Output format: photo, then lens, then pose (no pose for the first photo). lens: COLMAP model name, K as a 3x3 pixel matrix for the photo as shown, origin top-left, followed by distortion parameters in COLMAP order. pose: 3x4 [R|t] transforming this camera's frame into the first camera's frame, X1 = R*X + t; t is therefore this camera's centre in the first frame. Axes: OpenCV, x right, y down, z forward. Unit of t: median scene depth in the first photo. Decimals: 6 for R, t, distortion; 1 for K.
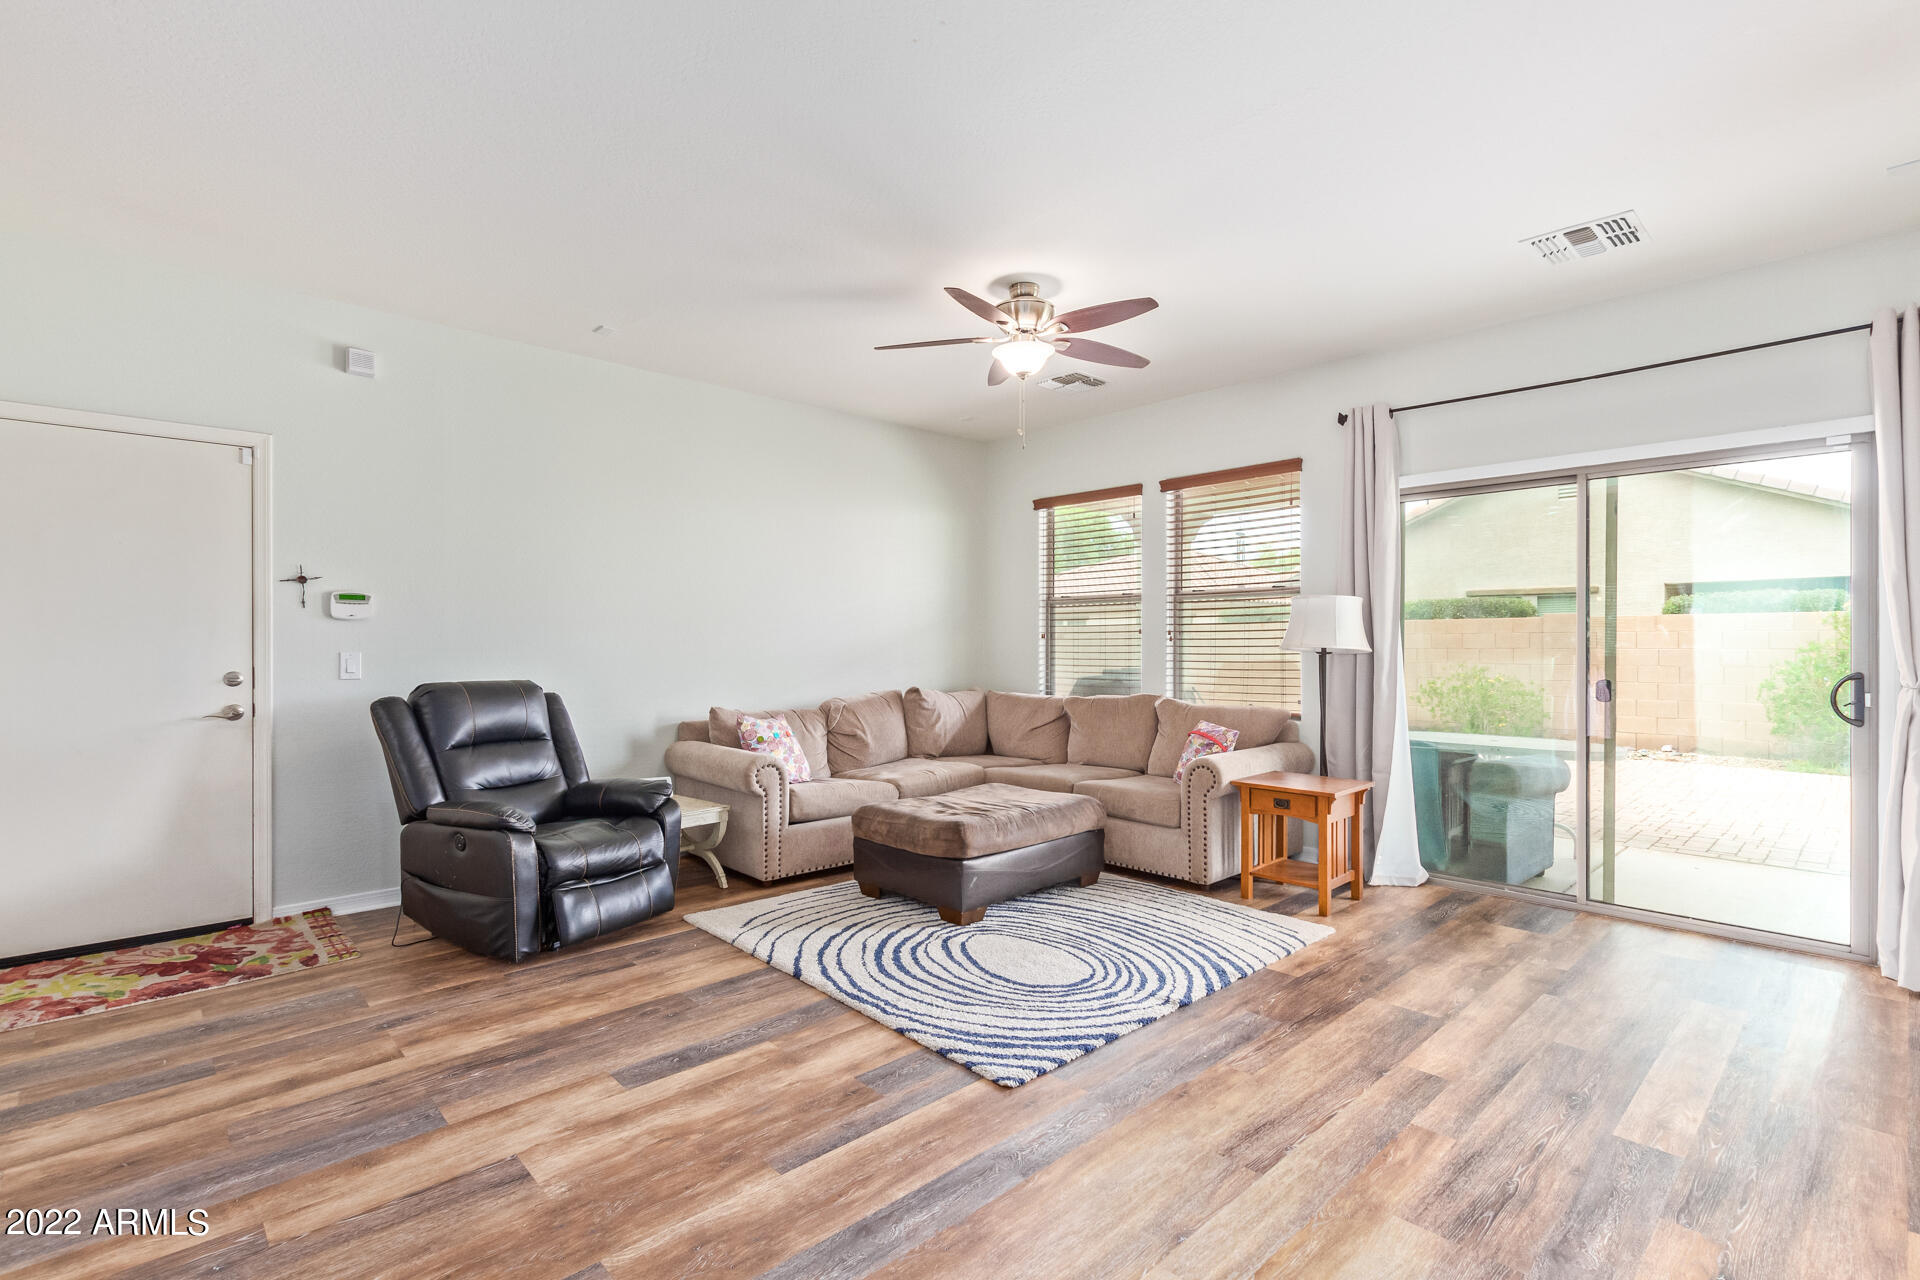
lens RADIAL K [[880.1, 0, 957.5], [0, 880.1, 644.0], [0, 0, 1]] dist [0.004211, -0.000113]
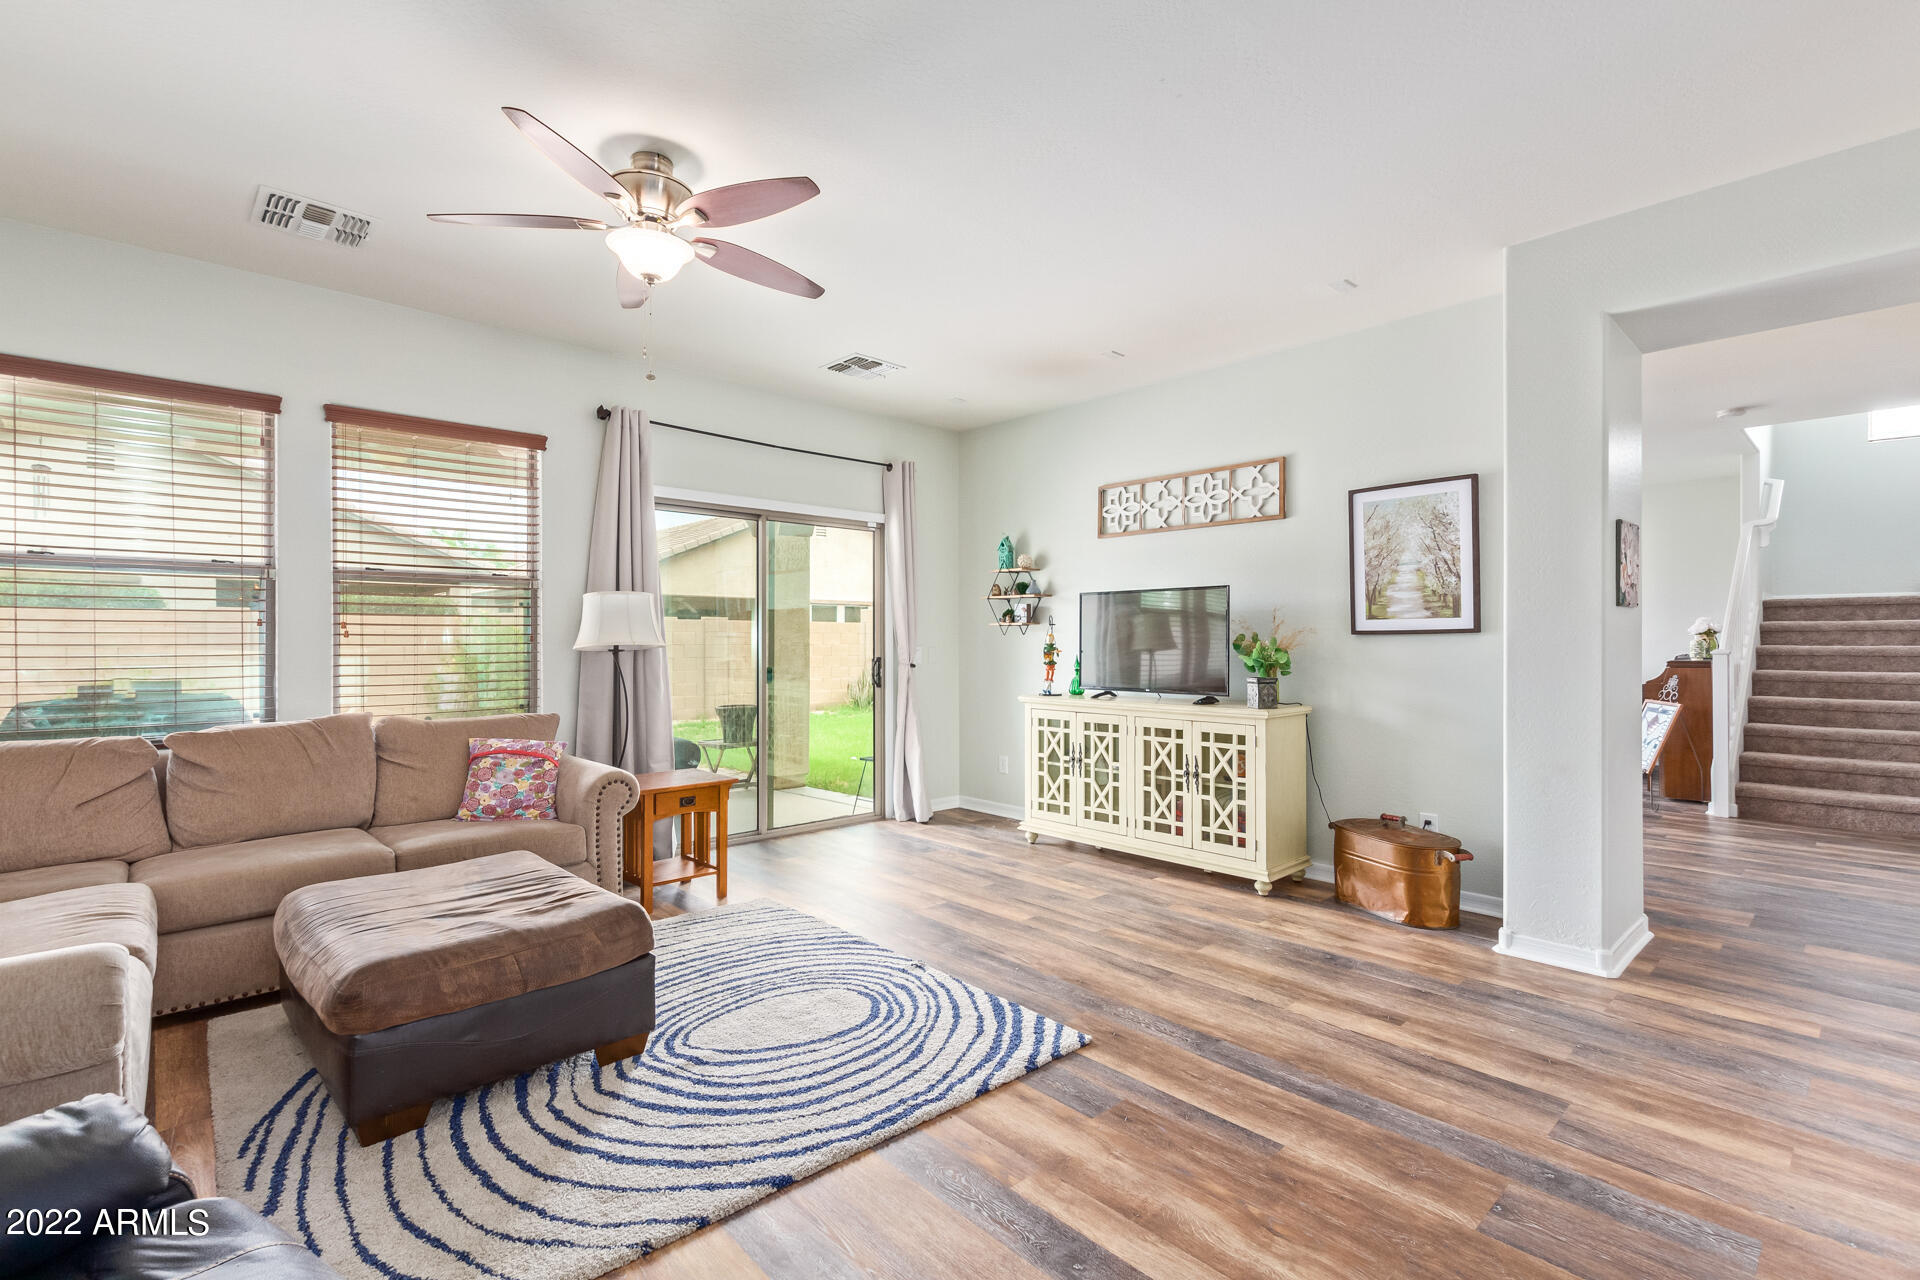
lens RADIAL K [[880.1, 0, 951.3], [0, 880.1, 640.6], [0, 0, 1]] dist [0.004211, -0.000113]
pose [[0.007040, -0.000157, 0.999975, -0.782072], [-0.001424, 0.999999, 0.000167, -0.001541], [-0.999974, -0.001425, 0.007040, 0.865228]]
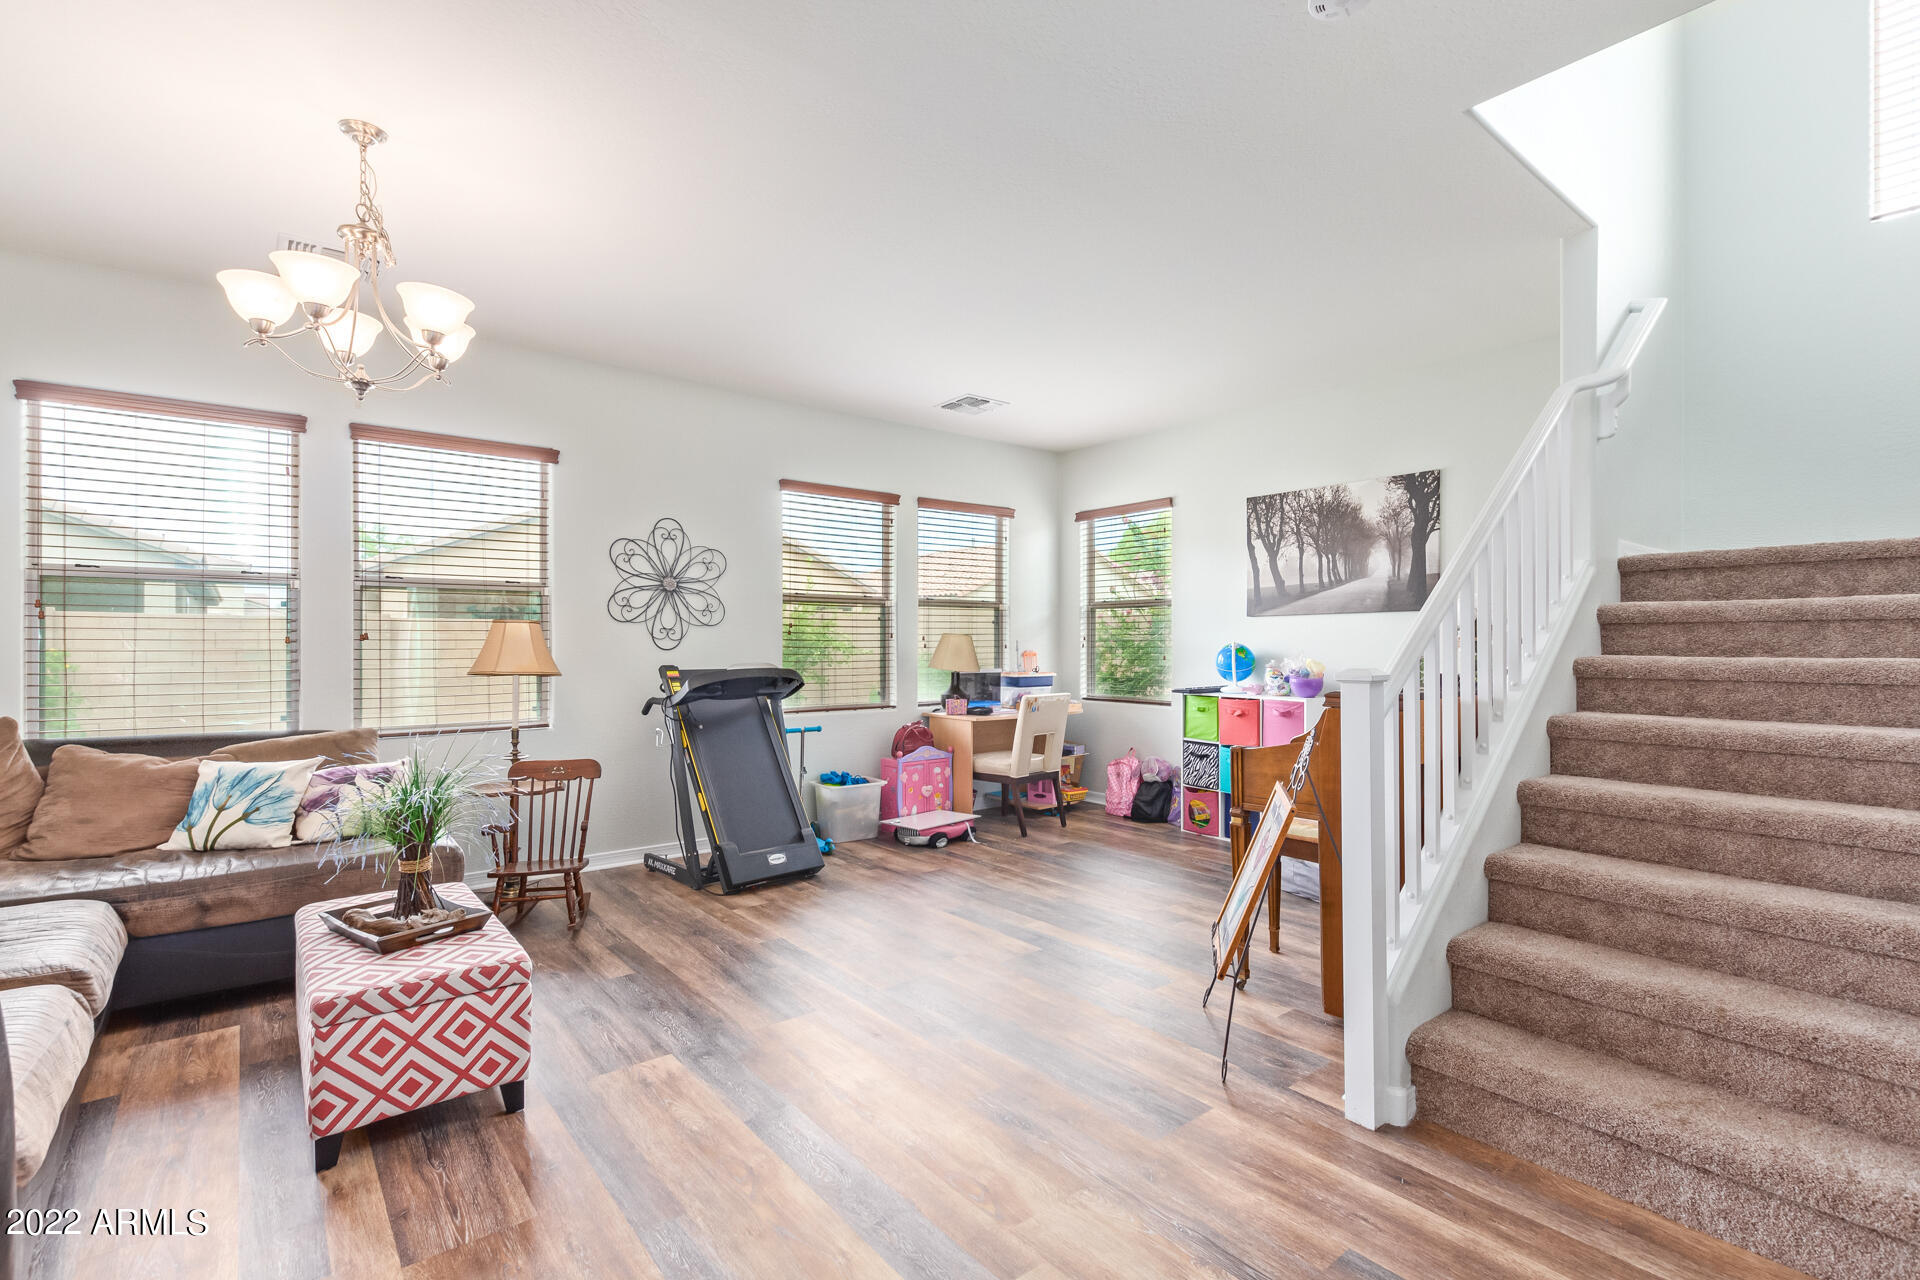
lens RADIAL K [[880.1, 0, 971.4], [0, 880.1, 634.2], [0, 0, 1]] dist [0.004211, -0.000113]
pose [[0.079656, 0.016845, 0.996680, -0.728749], [0.001593, 0.999854, -0.017026, -0.001513], [-0.996821, 0.002944, 0.079617, 0.802707]]
